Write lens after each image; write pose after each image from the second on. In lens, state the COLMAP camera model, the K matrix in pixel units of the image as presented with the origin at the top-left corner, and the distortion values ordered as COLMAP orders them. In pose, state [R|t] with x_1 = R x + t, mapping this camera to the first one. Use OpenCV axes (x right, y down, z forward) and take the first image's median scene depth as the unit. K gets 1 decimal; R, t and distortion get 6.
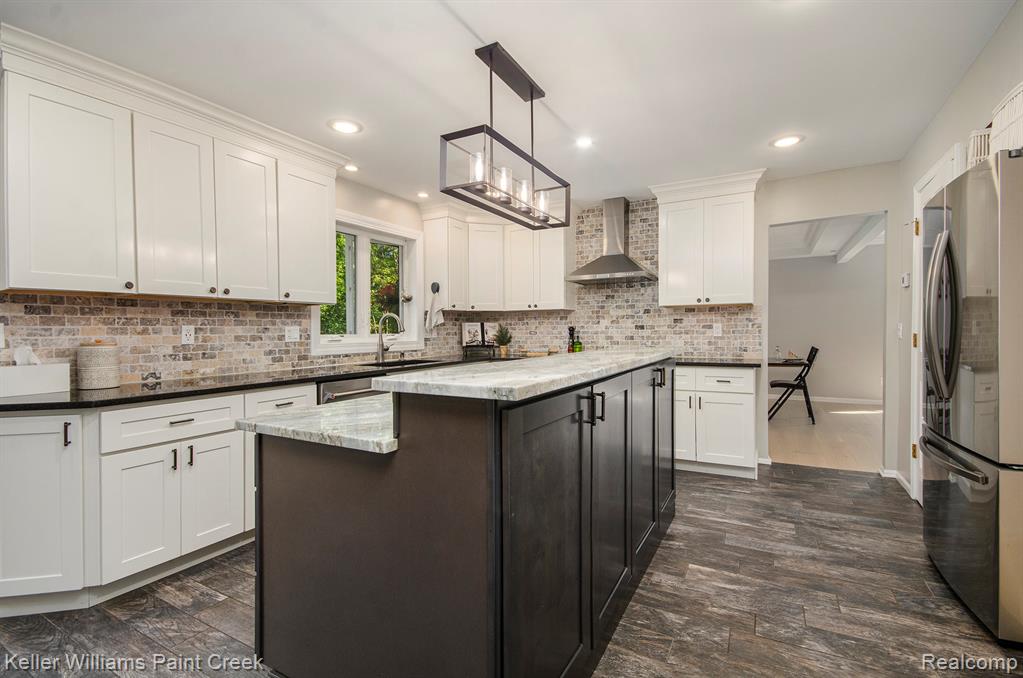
lens RADIAL K [[465.5, 0, 518.2], [0, 465.5, 333.7], [0, 0, 1]] dist [-0.001357, -0.000693]
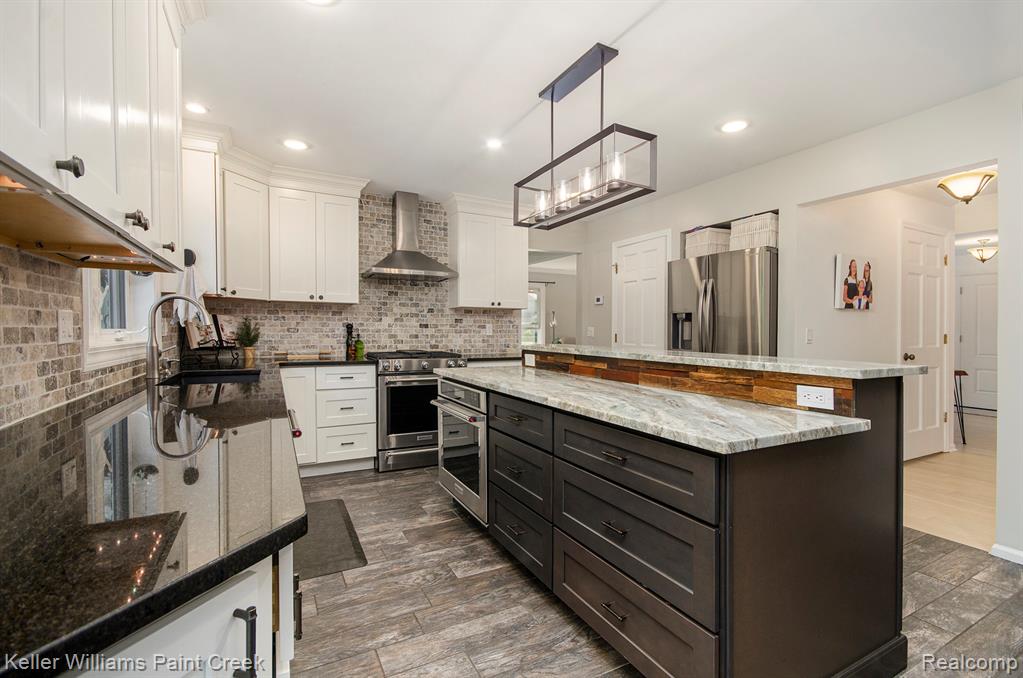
lens RADIAL K [[465.5, 0, 507.6], [0, 465.5, 335.7], [0, 0, 1]] dist [-0.001357, -0.000693]
pose [[0.565982, 0.001669, 0.824416, -0.468050], [-0.009076, 0.999950, 0.004206, 0.001606], [-0.824368, -0.009863, 0.565969, 0.273494]]
